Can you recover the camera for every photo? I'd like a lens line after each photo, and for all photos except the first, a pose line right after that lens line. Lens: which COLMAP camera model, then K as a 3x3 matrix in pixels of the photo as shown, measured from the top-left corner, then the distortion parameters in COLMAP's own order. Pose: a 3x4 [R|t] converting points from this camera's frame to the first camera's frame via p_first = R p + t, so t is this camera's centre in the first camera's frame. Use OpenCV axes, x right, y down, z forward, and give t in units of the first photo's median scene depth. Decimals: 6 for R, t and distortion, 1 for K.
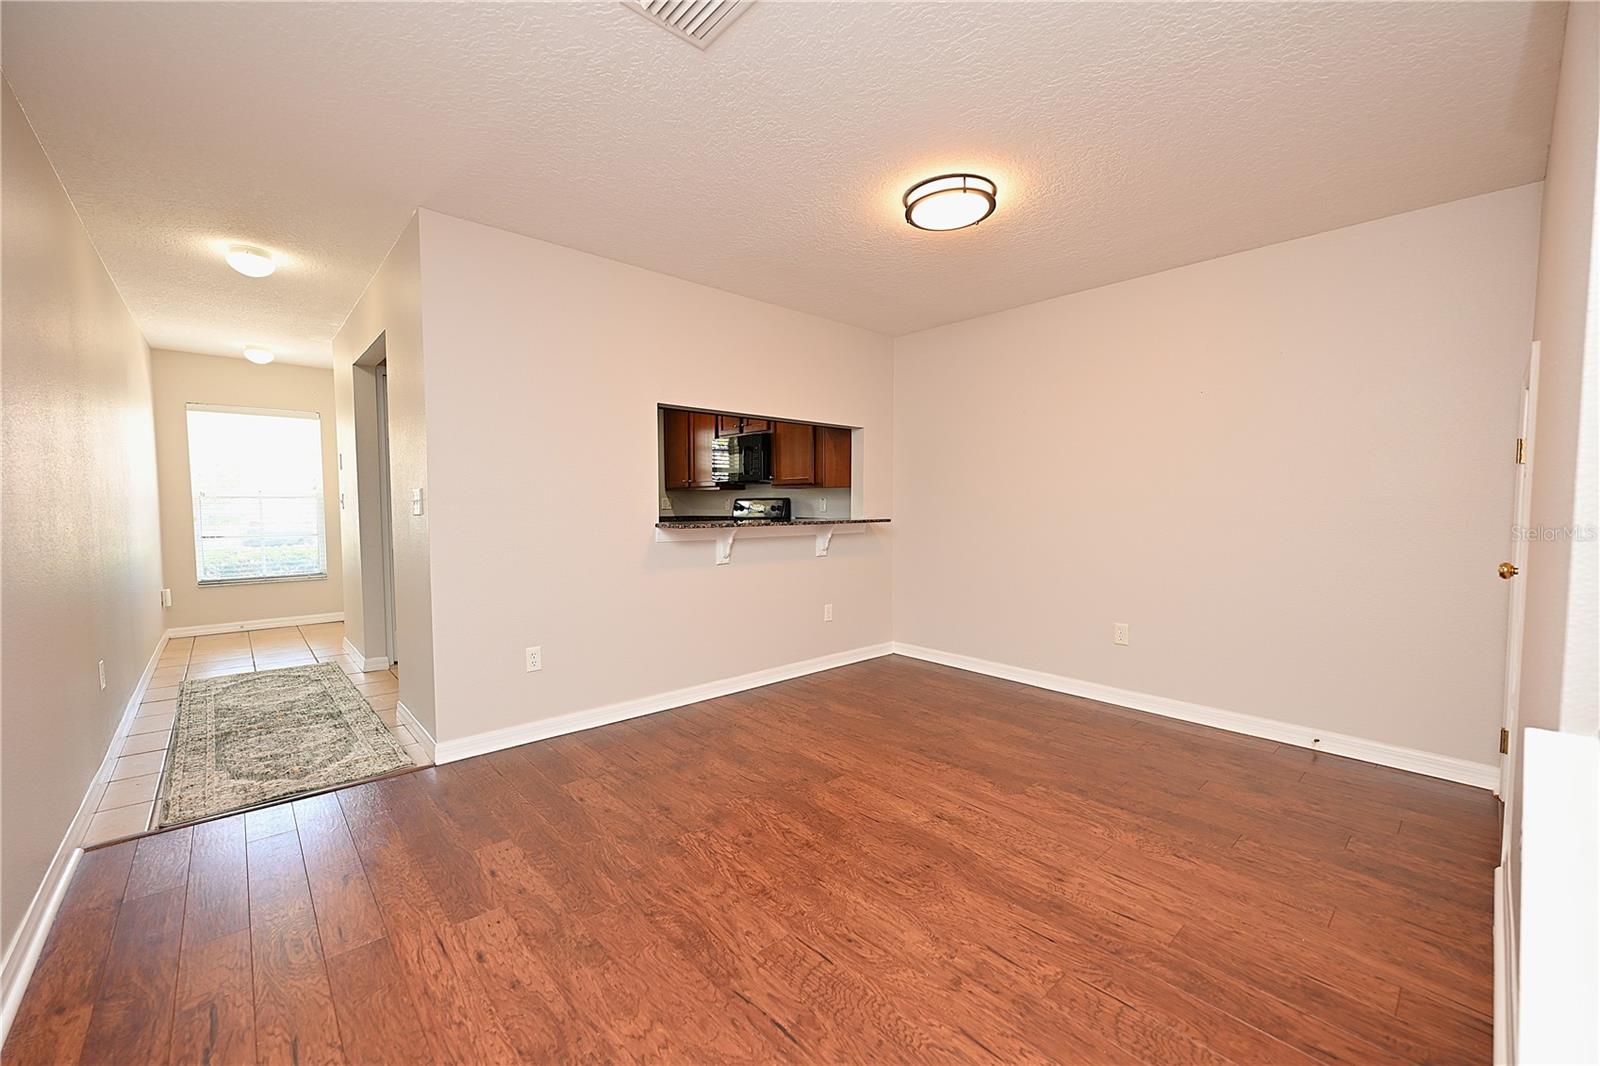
lens RADIAL K [[630.3, 0, 802.3], [0, 630.3, 541.4], [0, 0, 1]] dist [0.000336, -0.000177]
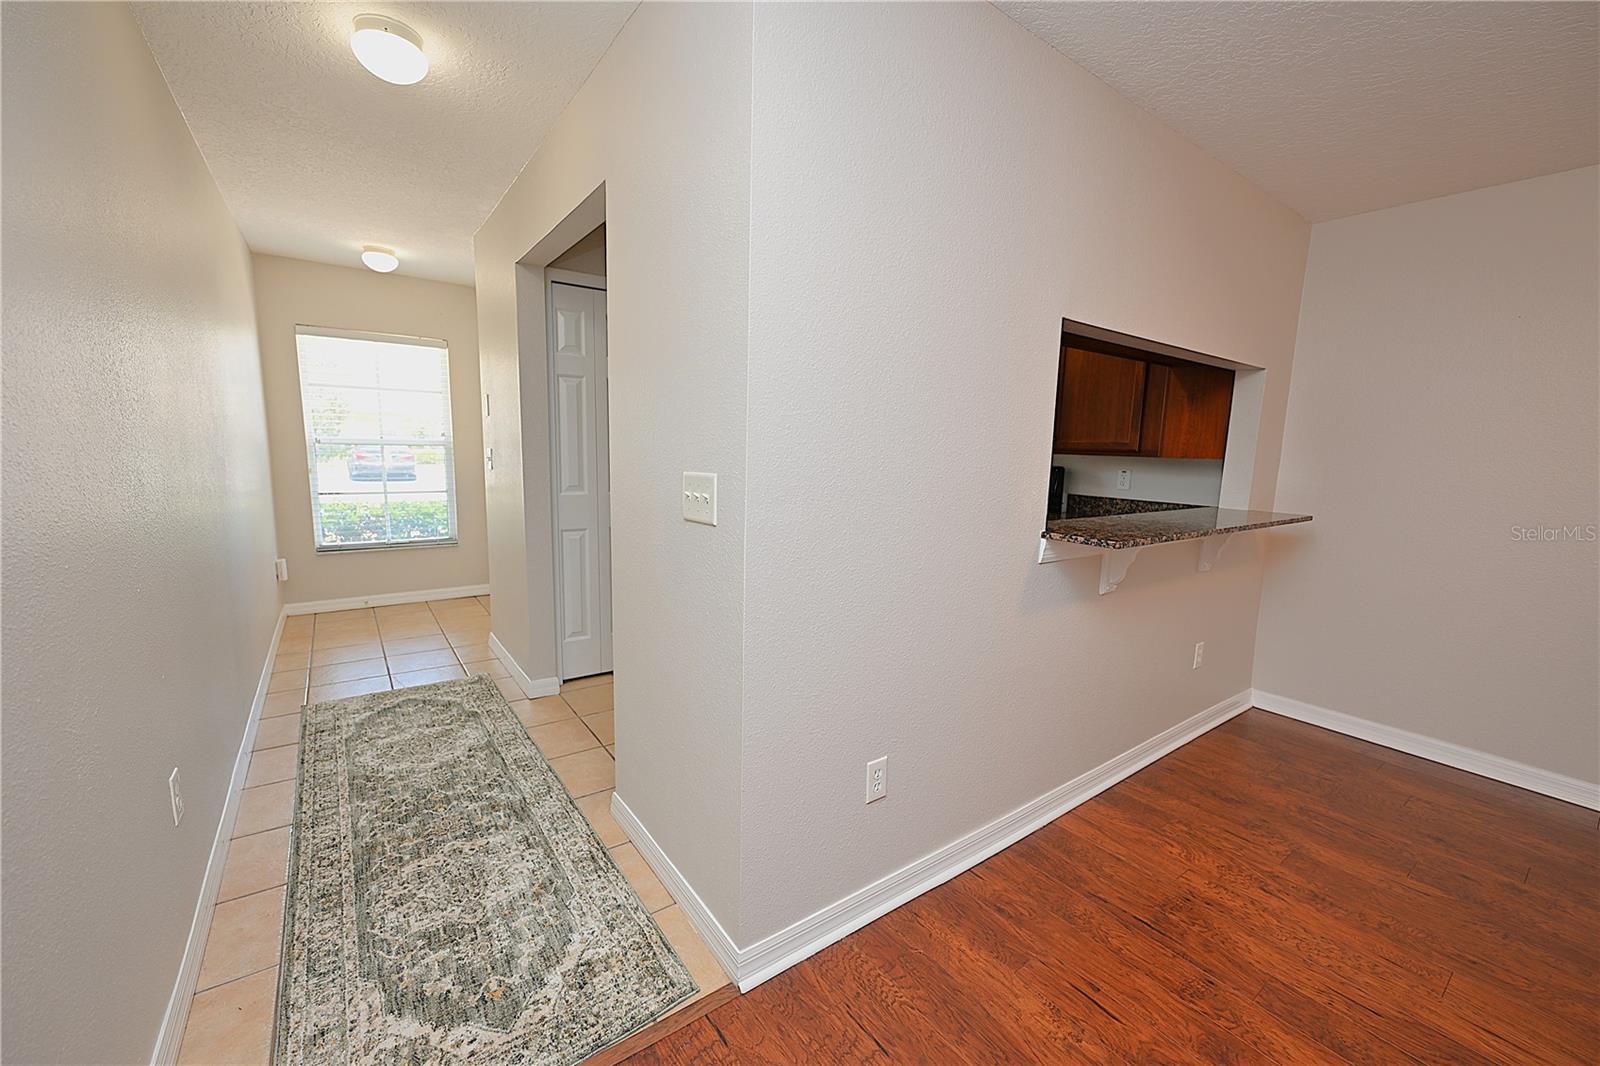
lens RADIAL K [[630.3, 0, 797.0], [0, 630.3, 537.6], [0, 0, 1]] dist [0.000336, -0.000177]
pose [[0.993083, 0.040844, -0.110083, -0.320584], [-0.031434, 0.995808, 0.085898, -0.052375], [0.113130, -0.081844, 0.990204, 0.334318]]
